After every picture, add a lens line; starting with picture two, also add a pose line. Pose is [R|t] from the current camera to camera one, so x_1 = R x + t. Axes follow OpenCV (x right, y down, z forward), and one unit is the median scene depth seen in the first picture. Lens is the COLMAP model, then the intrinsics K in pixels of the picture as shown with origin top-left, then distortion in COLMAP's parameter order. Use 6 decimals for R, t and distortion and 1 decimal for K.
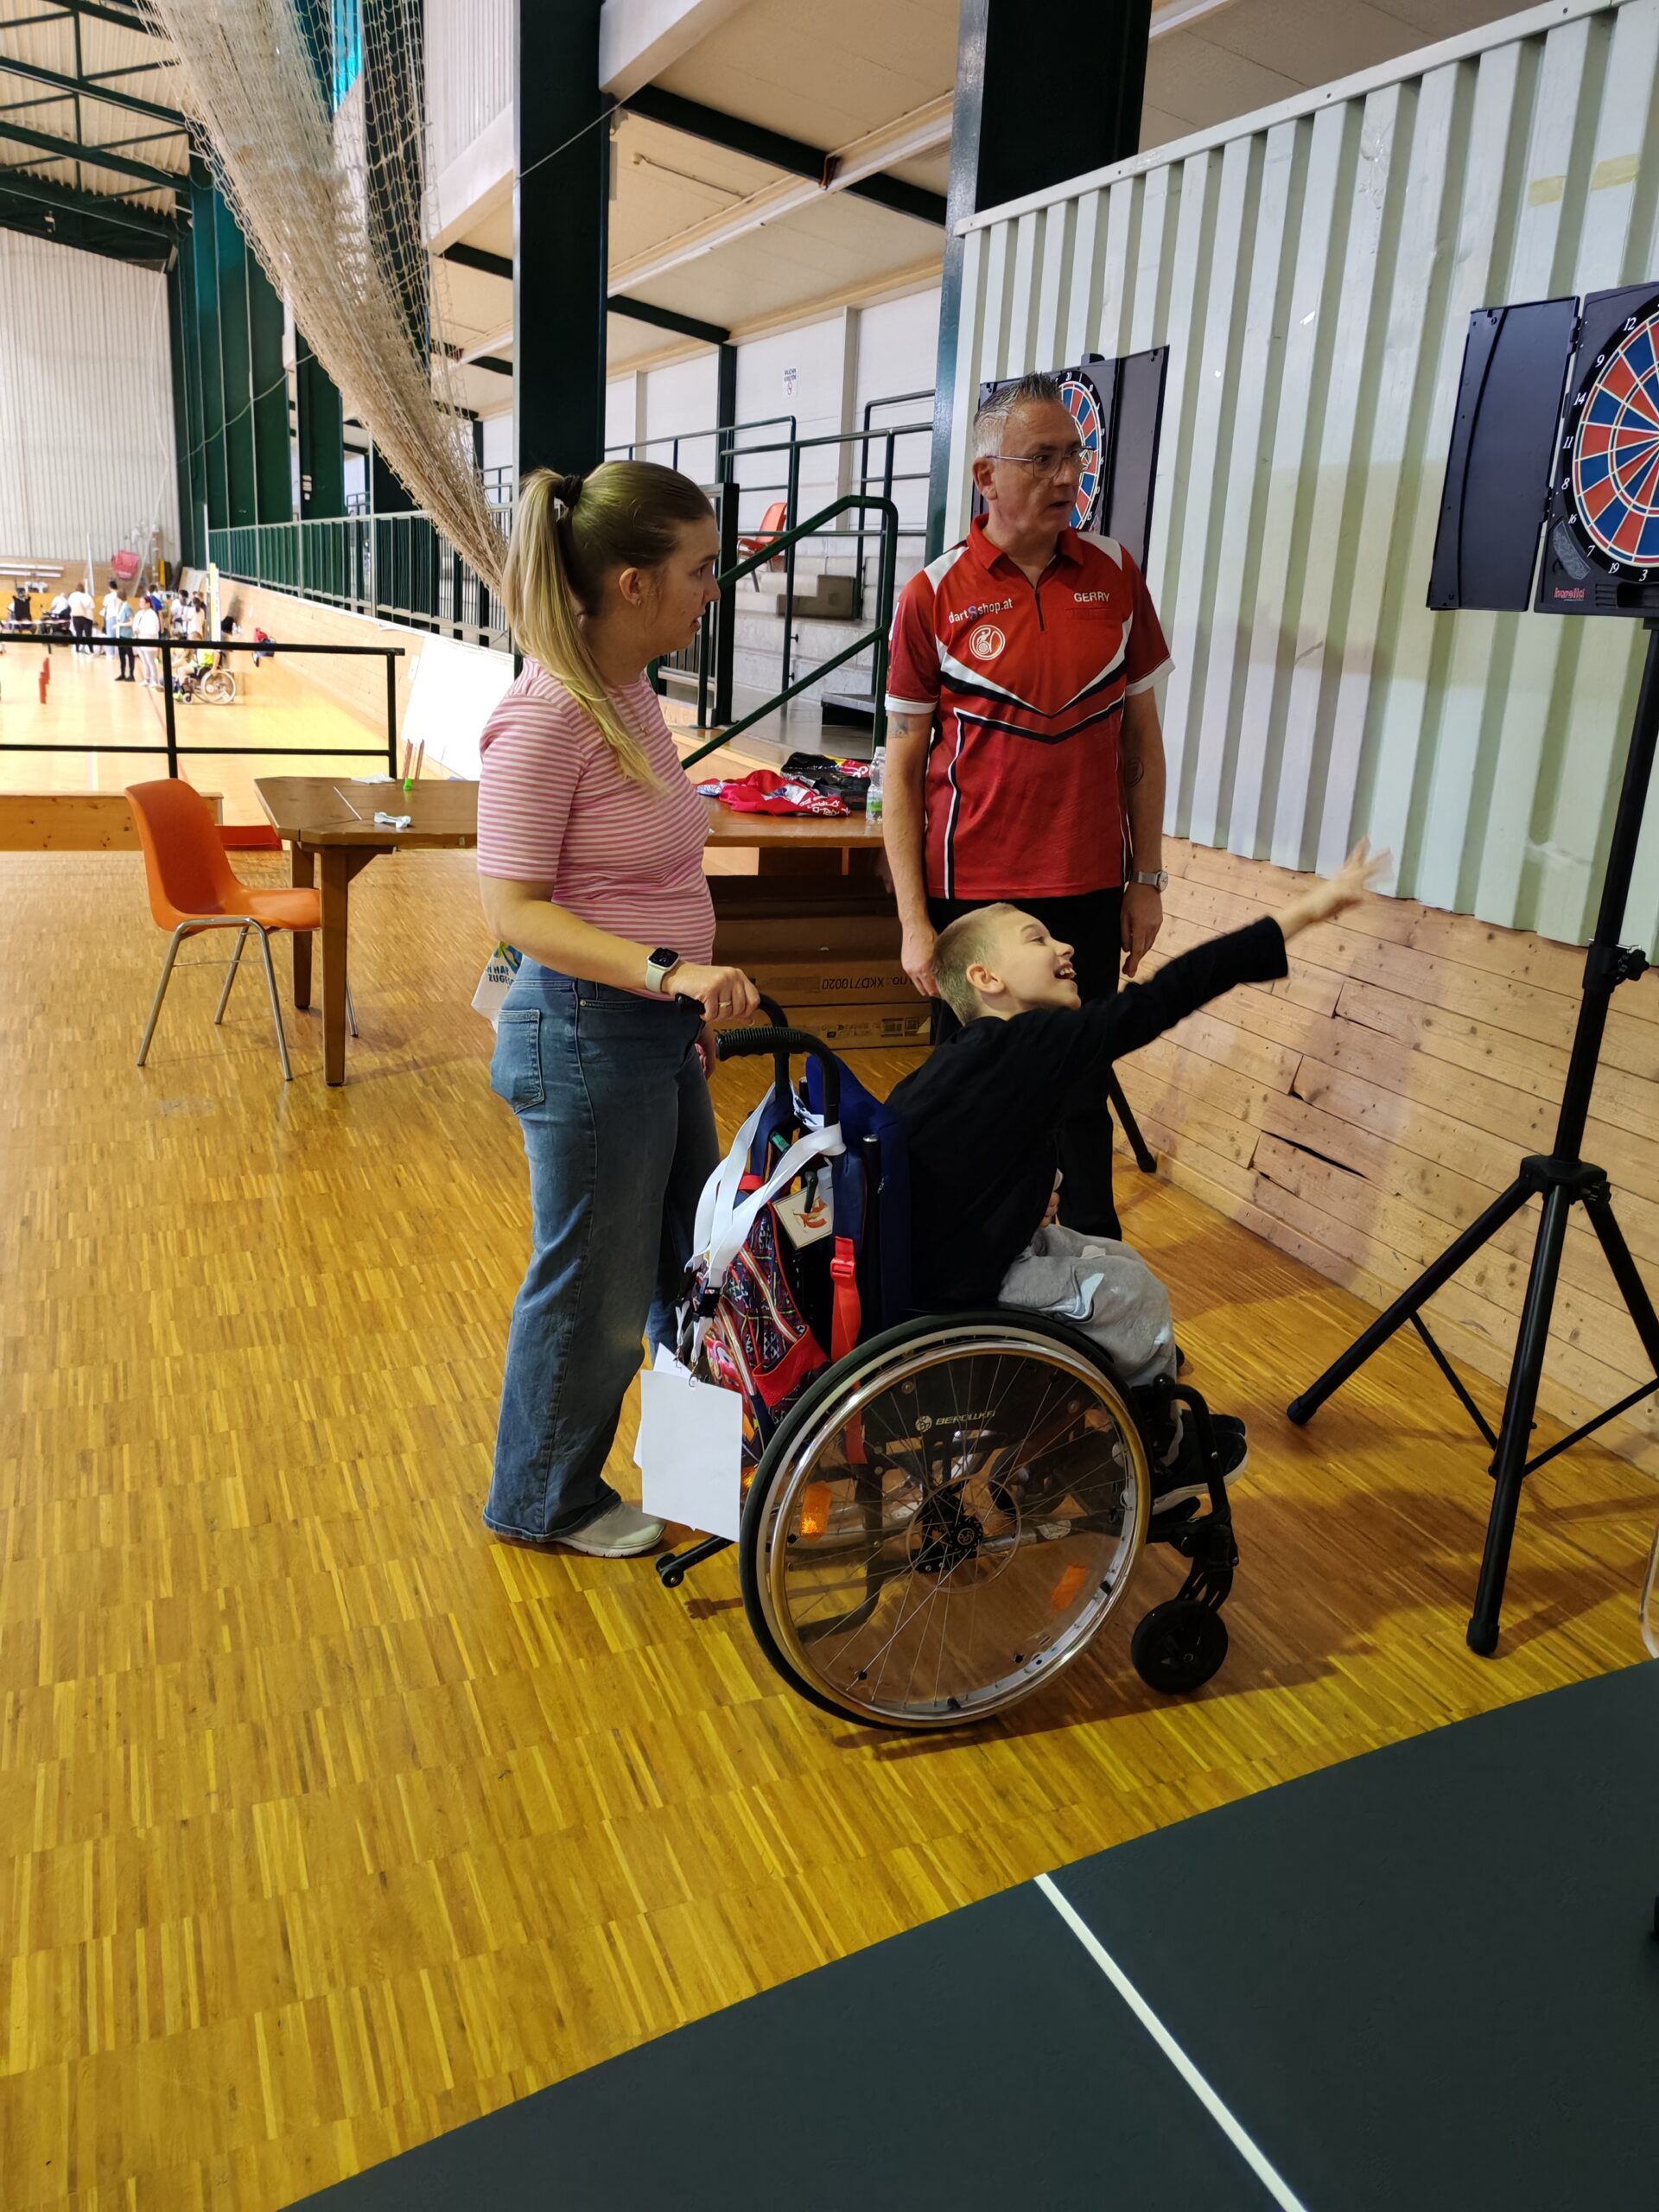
lens RADIAL K [[1781.9, 0, 829.5], [0, 1781.9, 1106.0], [0, 0, 1]] dist [0.030463, -0.004251]
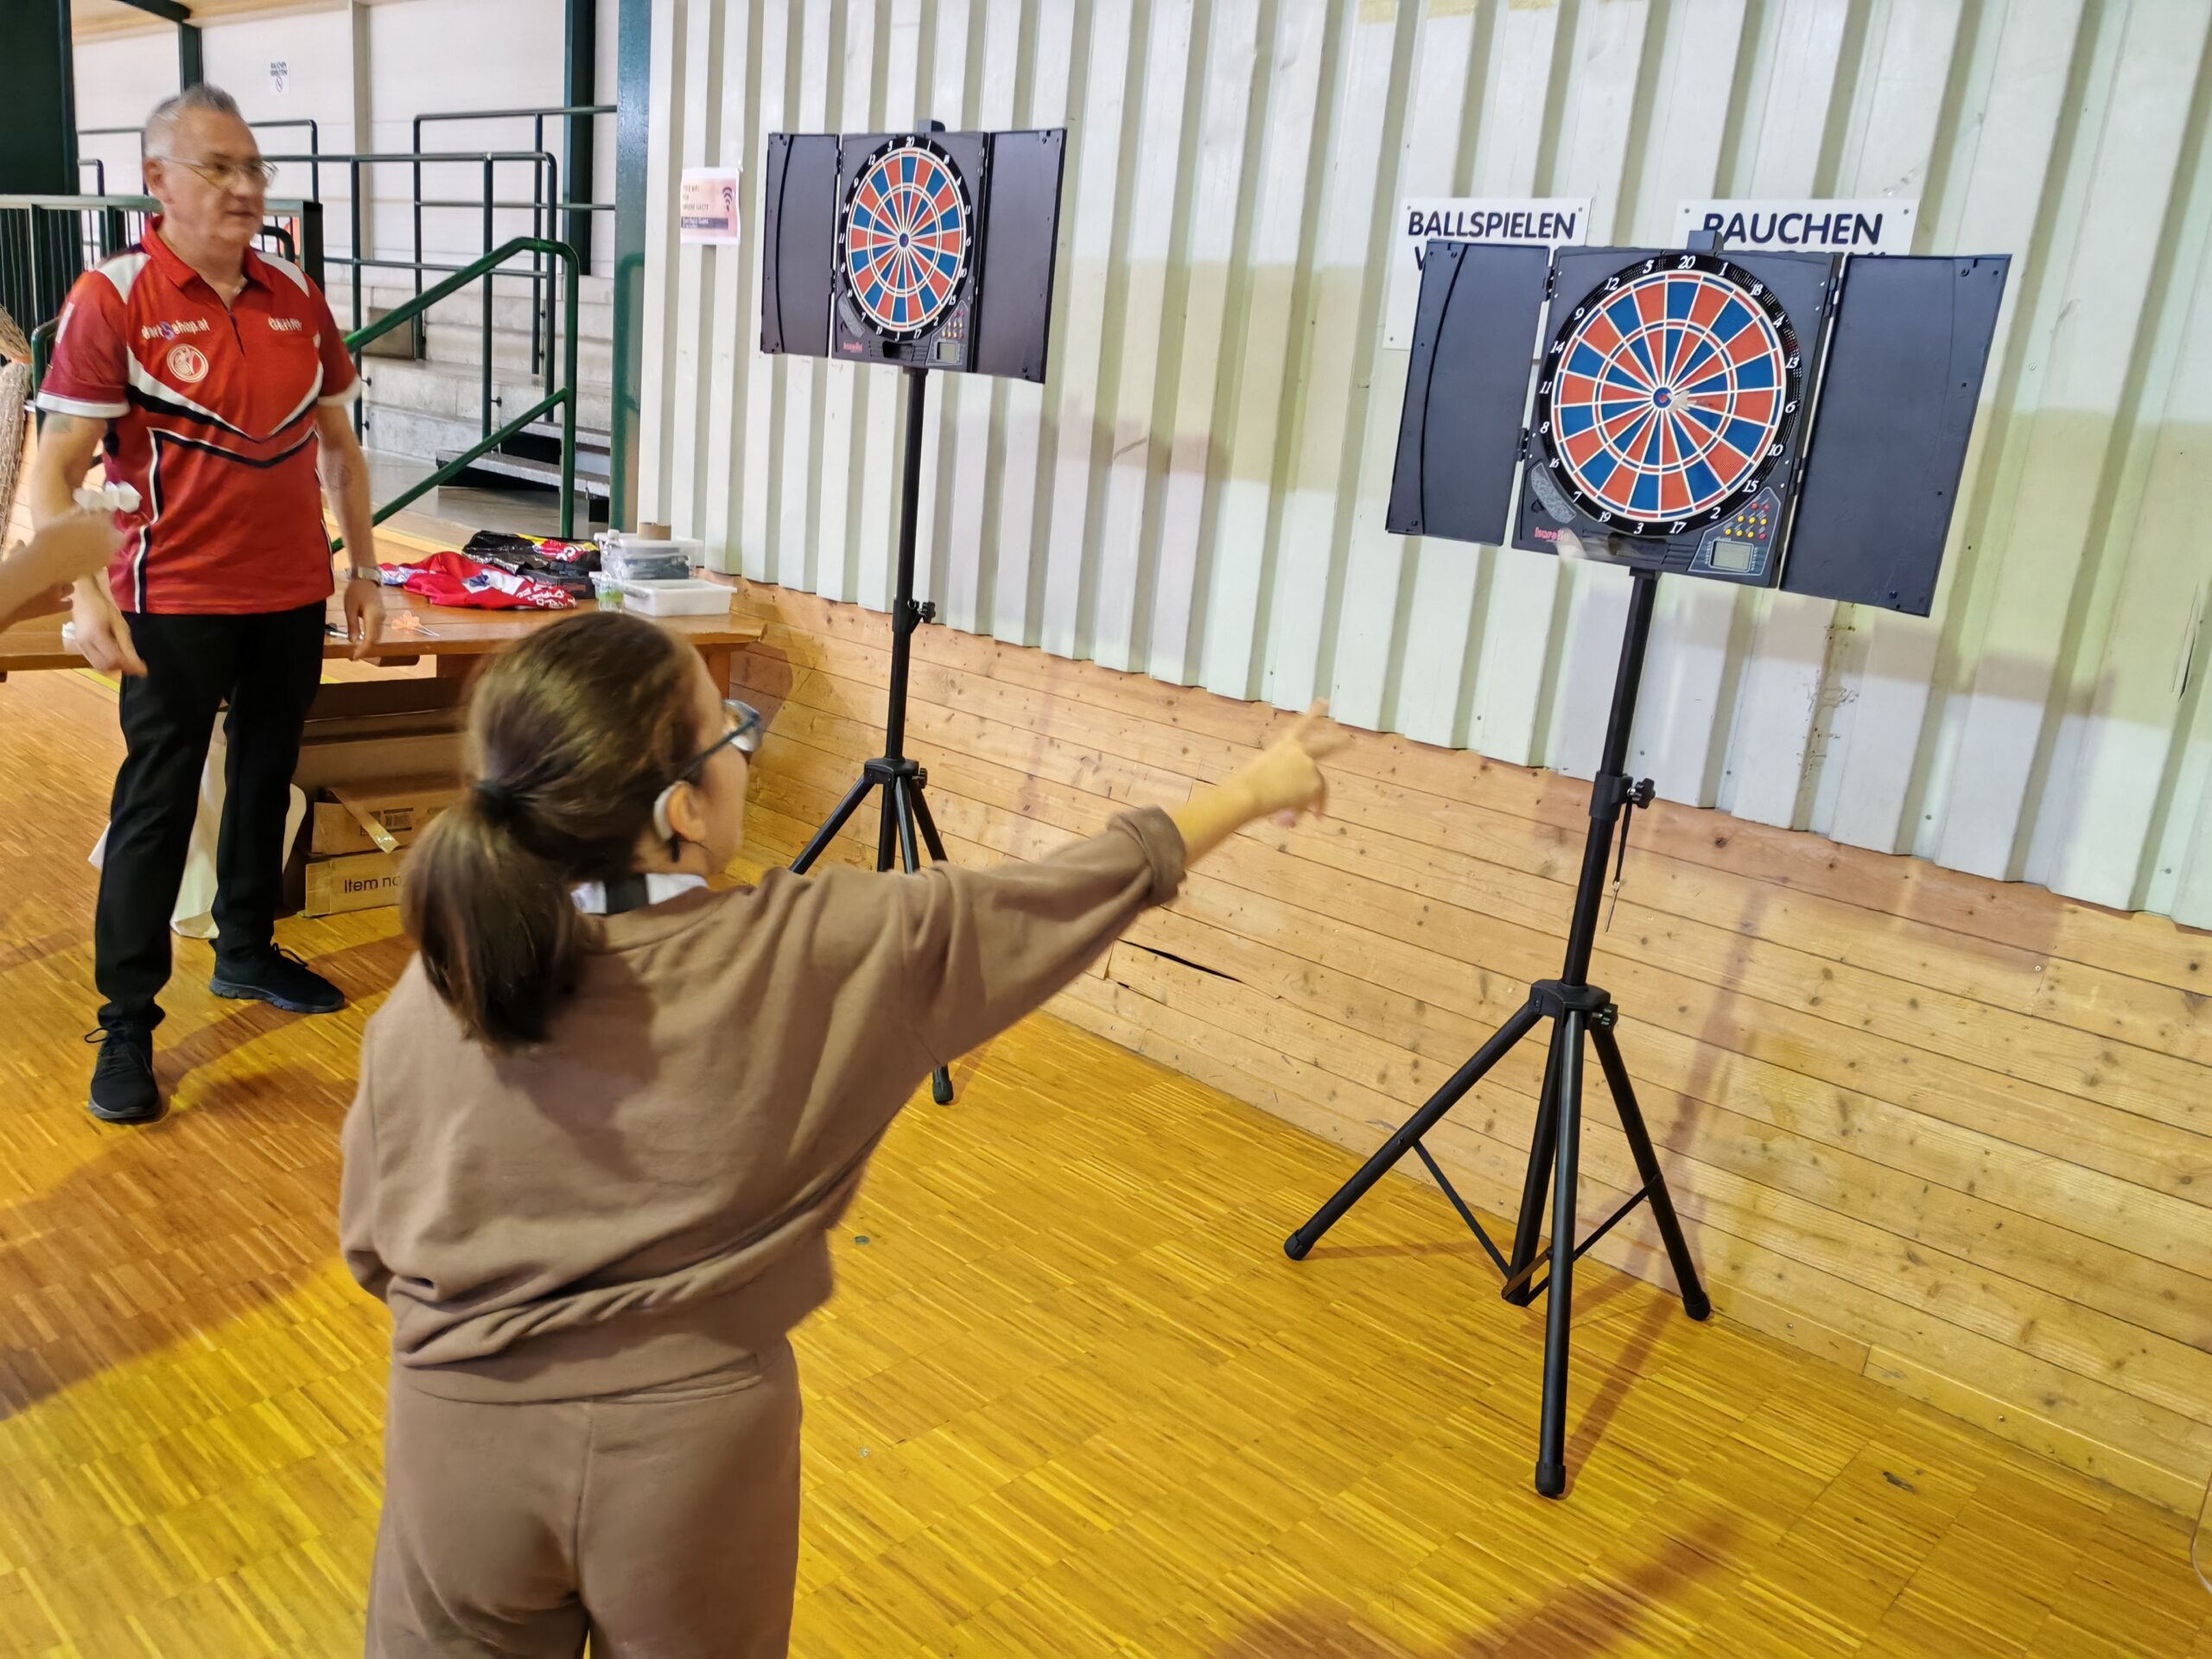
lens RADIAL K [[1744.2, 0, 1106.0], [0, 1744.2, 829.5], [0, 0, 1]] dist [0.102445, -0.134182]
pose [[0.899303, -0.072515, 0.431273, -0.188082], [0.074064, 0.997166, 0.013225, -0.065620], [-0.431010, 0.020048, 0.902125, 0.158974]]
